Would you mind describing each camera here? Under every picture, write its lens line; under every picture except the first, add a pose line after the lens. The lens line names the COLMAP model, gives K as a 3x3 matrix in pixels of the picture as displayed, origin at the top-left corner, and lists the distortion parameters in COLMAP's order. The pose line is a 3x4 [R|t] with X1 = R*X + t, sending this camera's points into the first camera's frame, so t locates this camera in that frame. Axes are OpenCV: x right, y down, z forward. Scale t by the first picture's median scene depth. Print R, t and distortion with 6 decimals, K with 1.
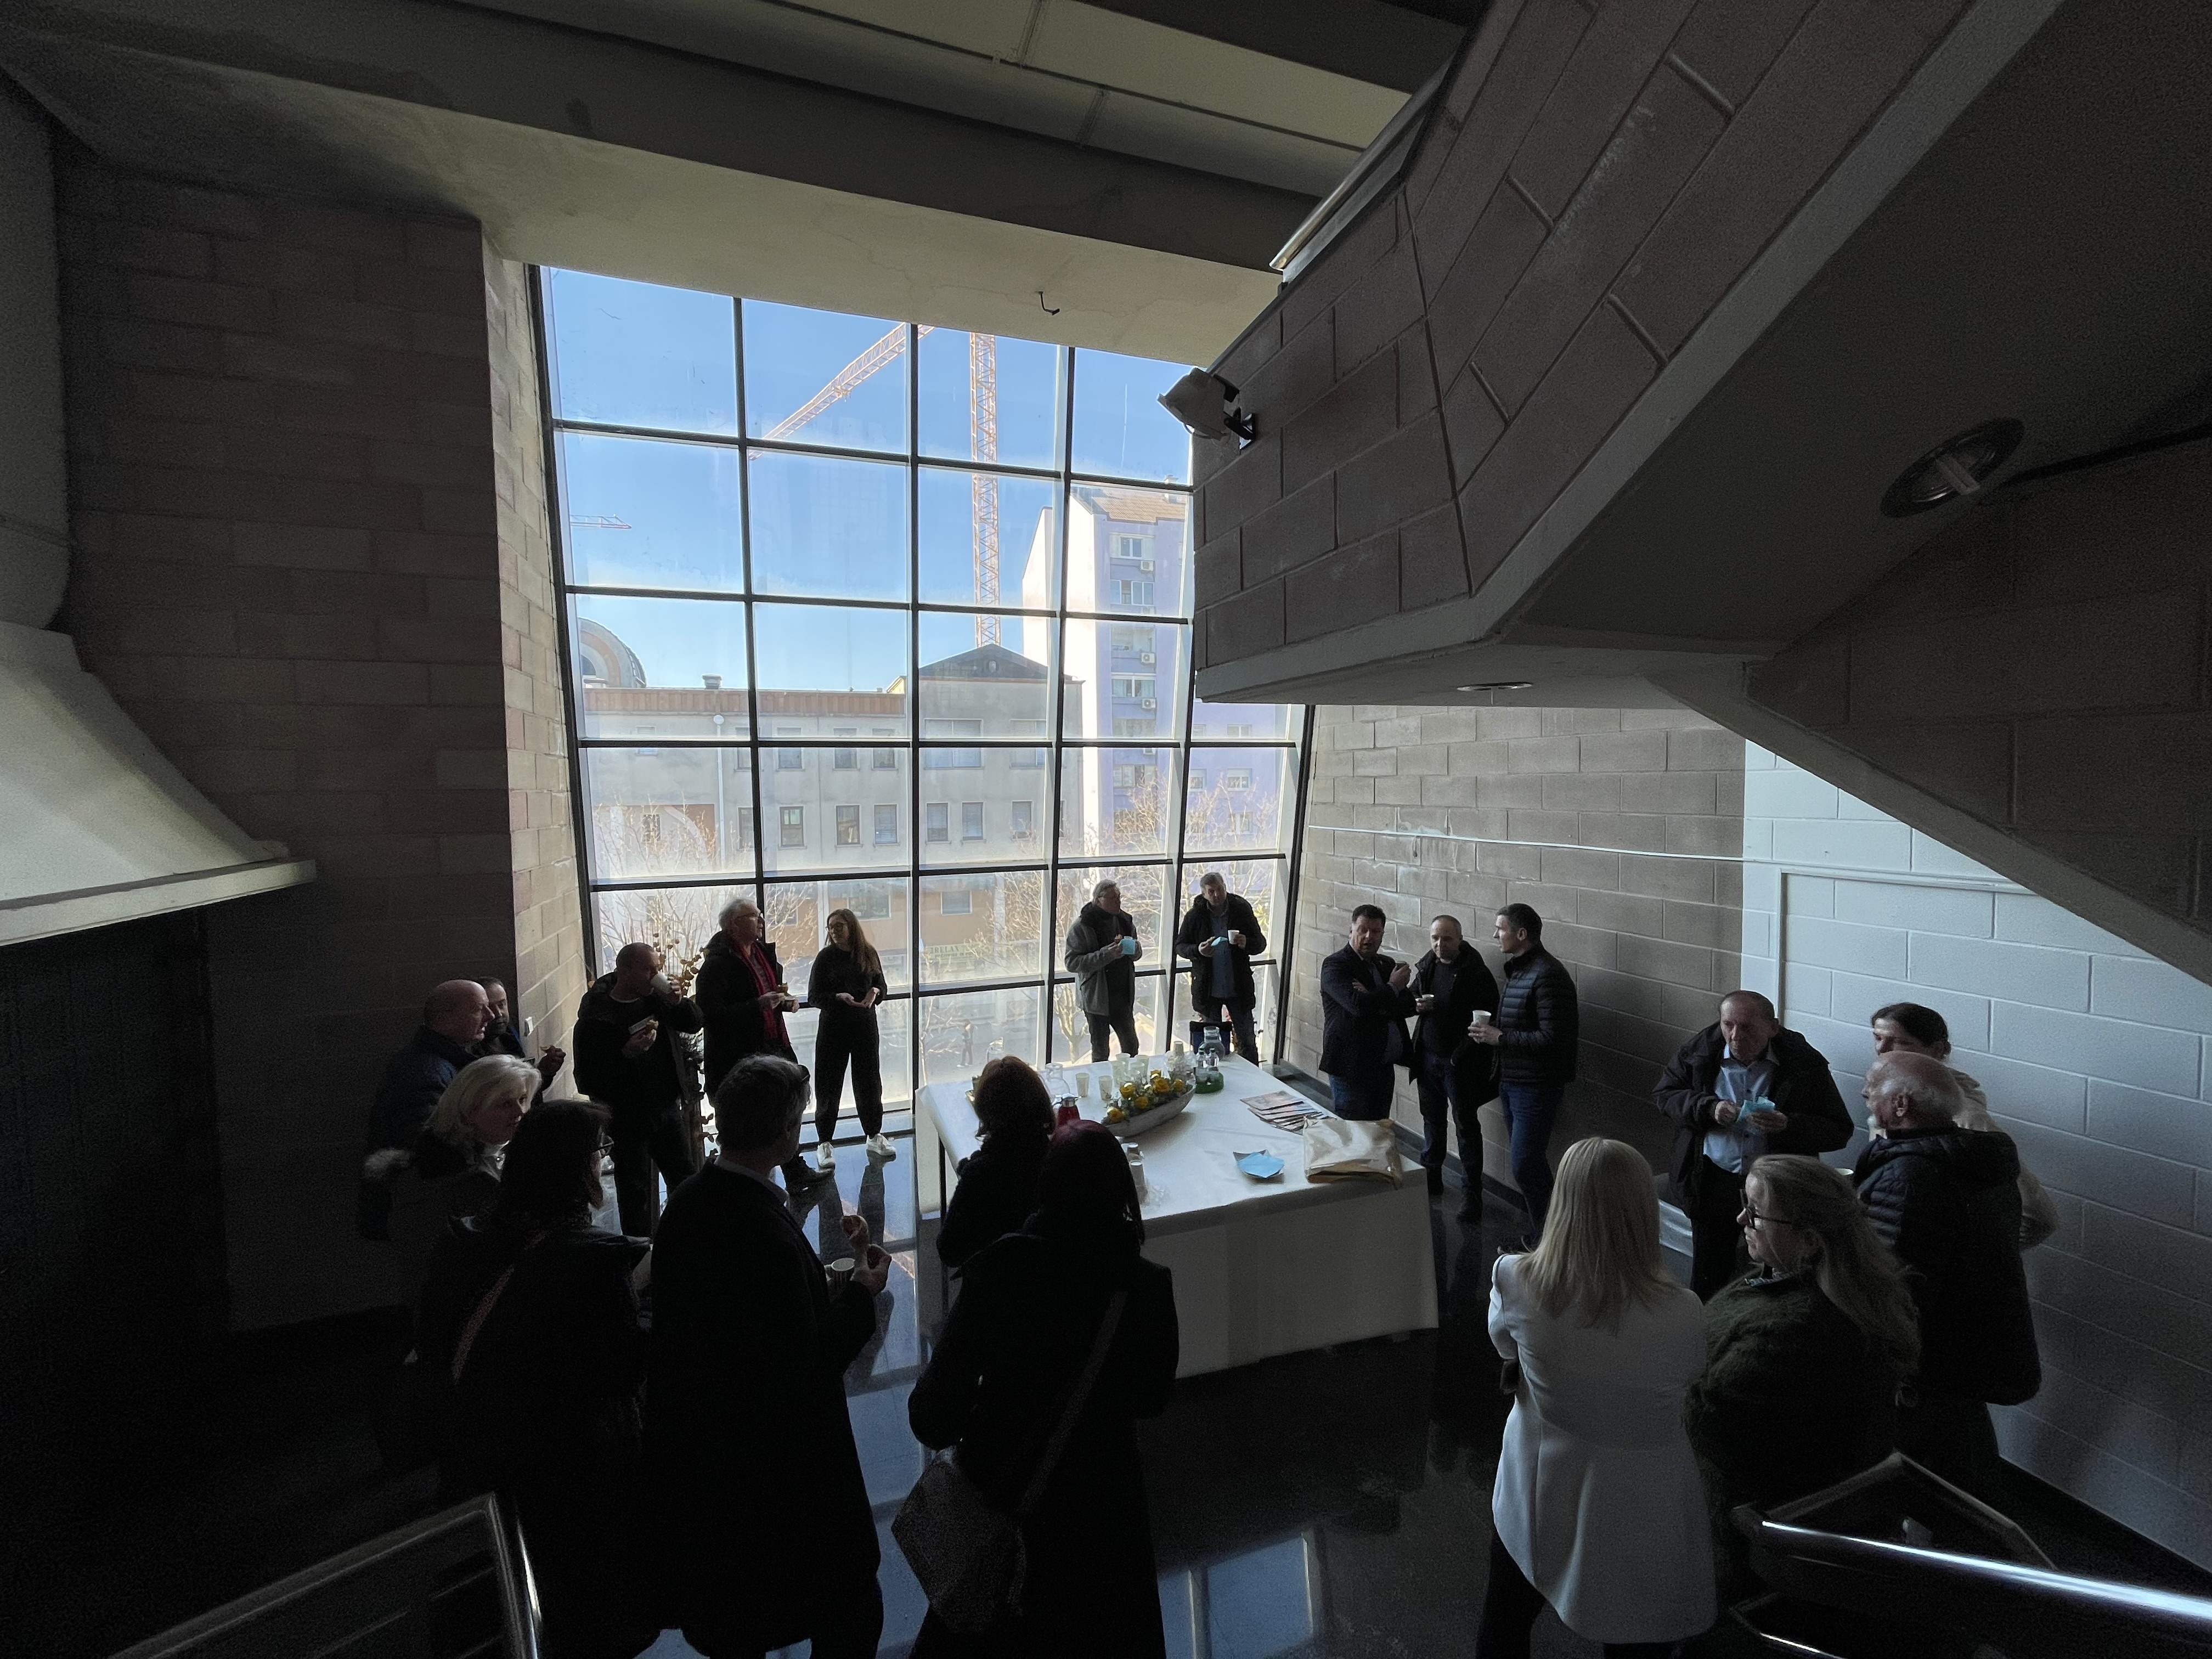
lens RADIAL K [[887.2, 0, 1101.0], [0, 887.2, 823.9], [0, 0, 1]] dist [-0.001713, -0.000319]
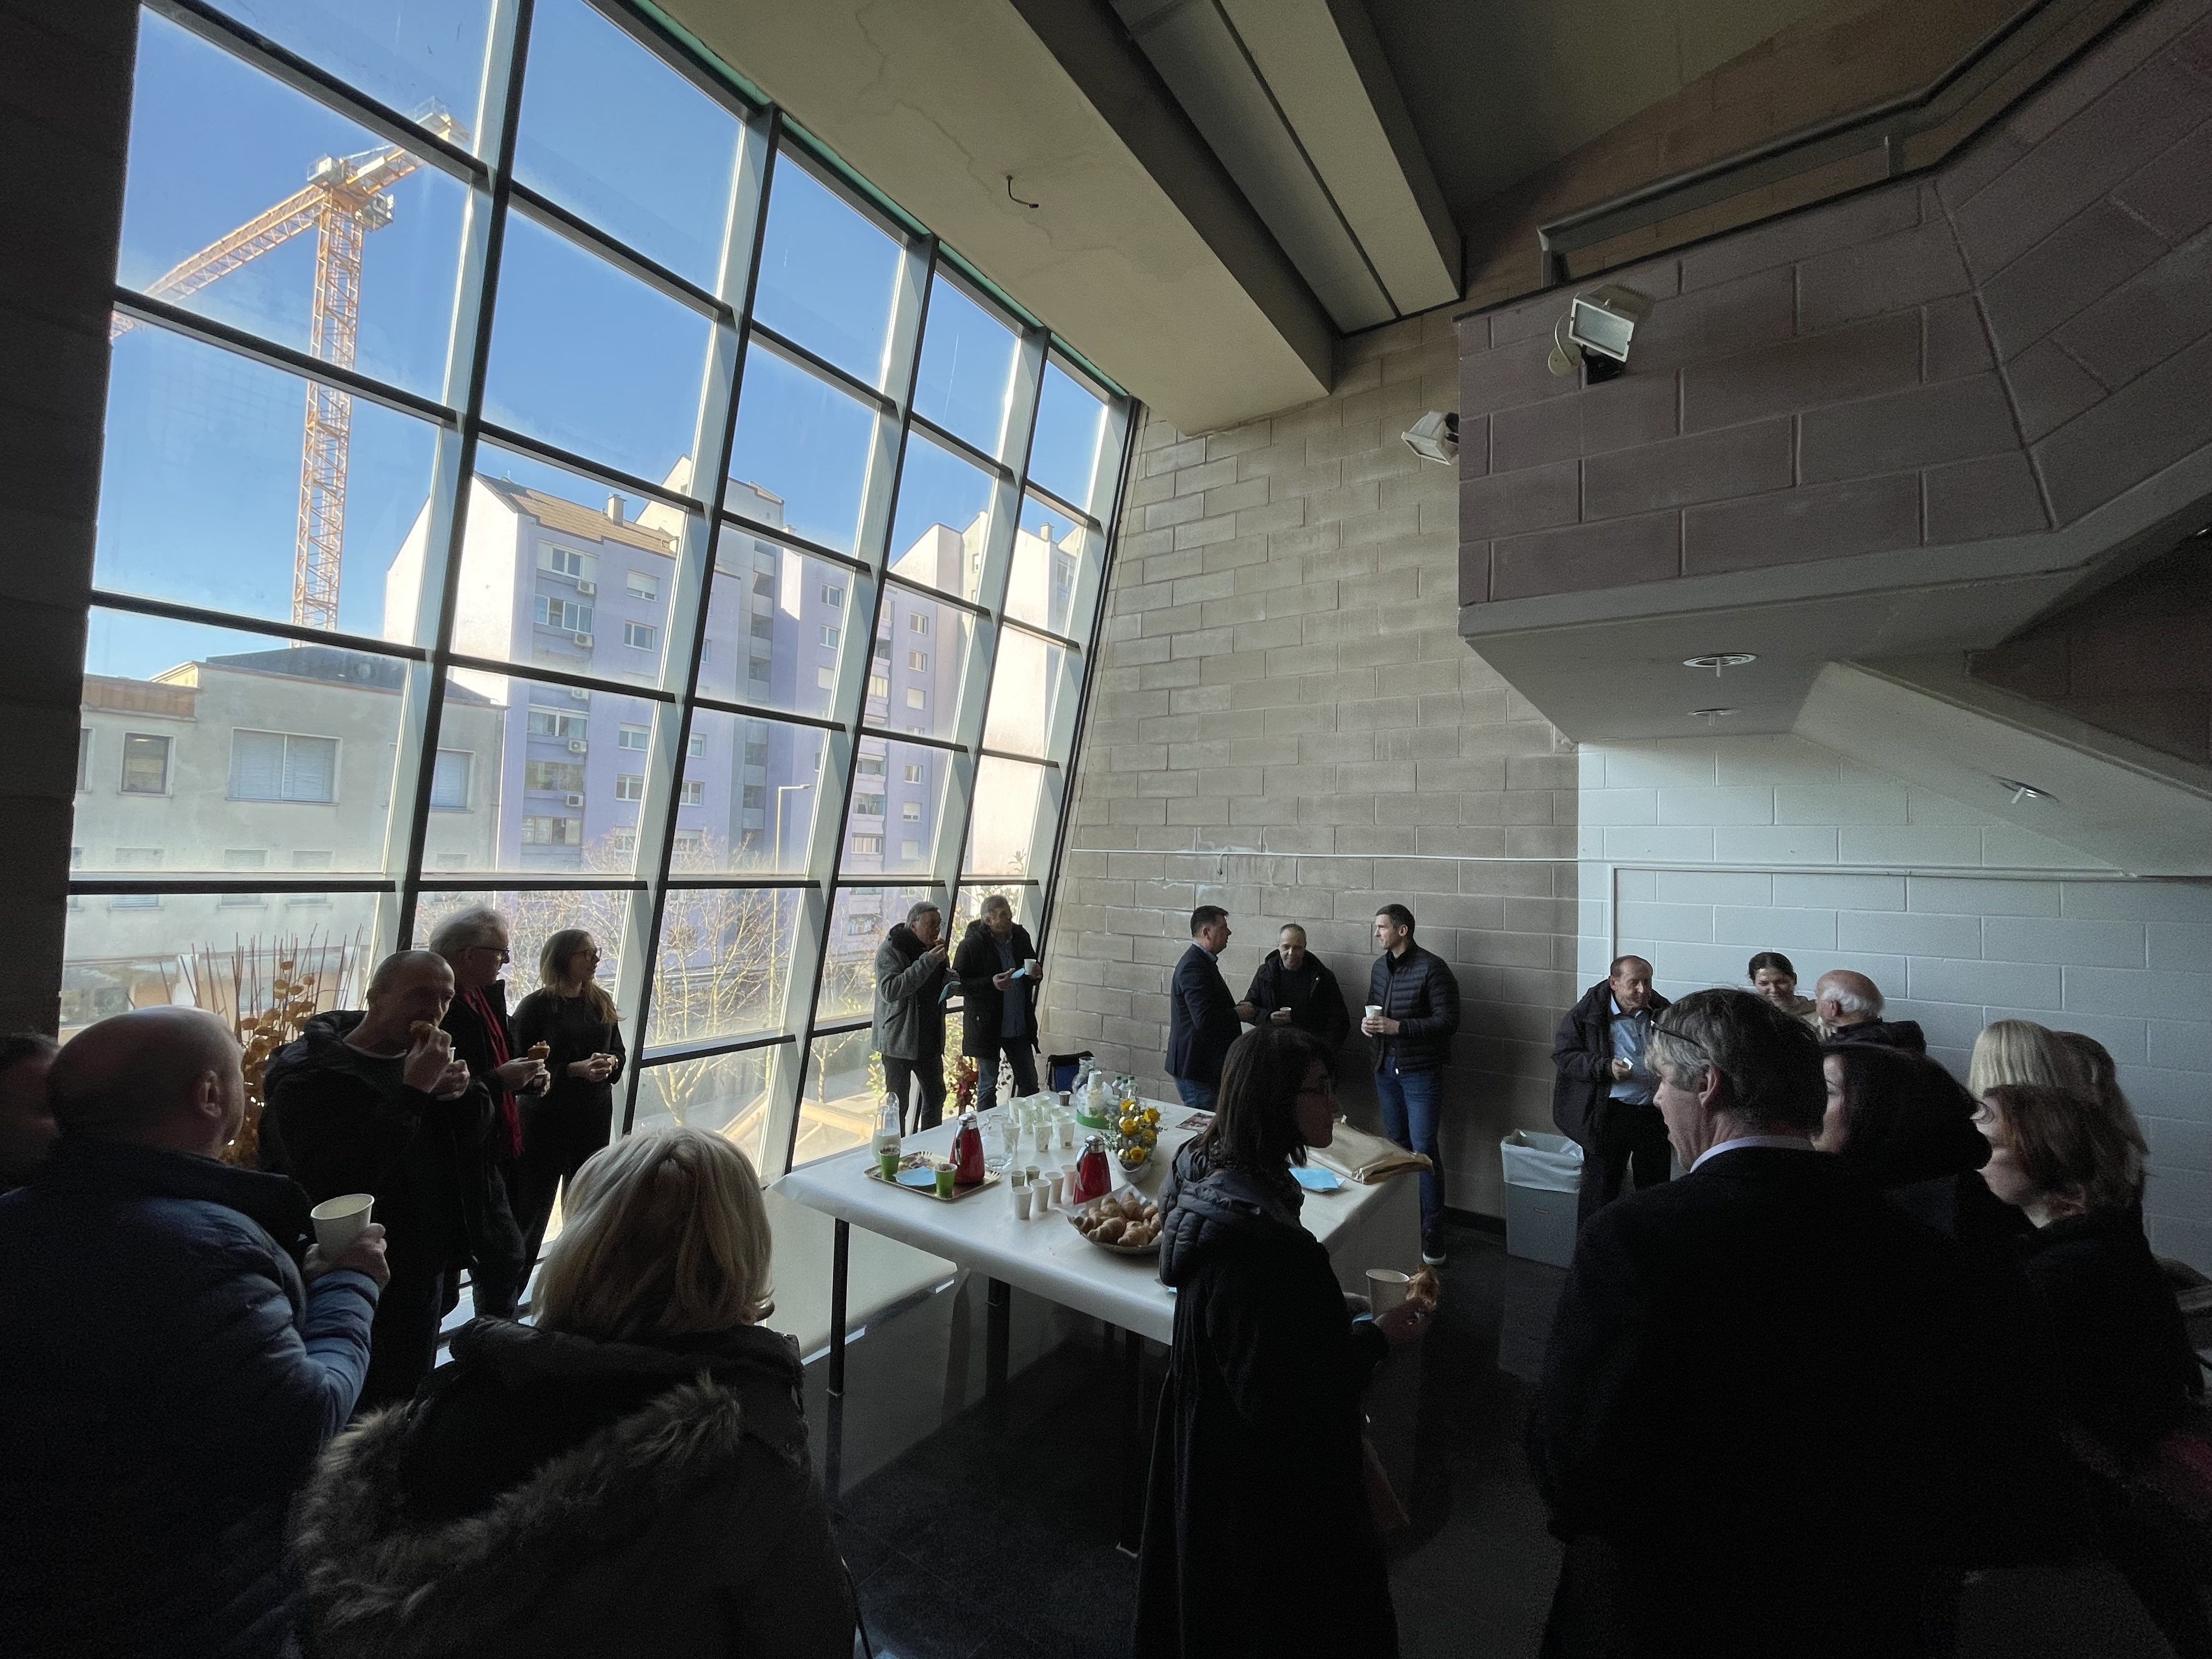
lens RADIAL K [[887.2, 0, 1101.0], [0, 887.2, 823.9], [0, 0, 1]] dist [-0.001713, -0.000319]
pose [[0.804487, 0.061149, 0.590815, -0.426120], [-0.011116, 0.996062, -0.087956, 0.081057], [-0.593867, 0.064192, 0.801998, 0.290264]]
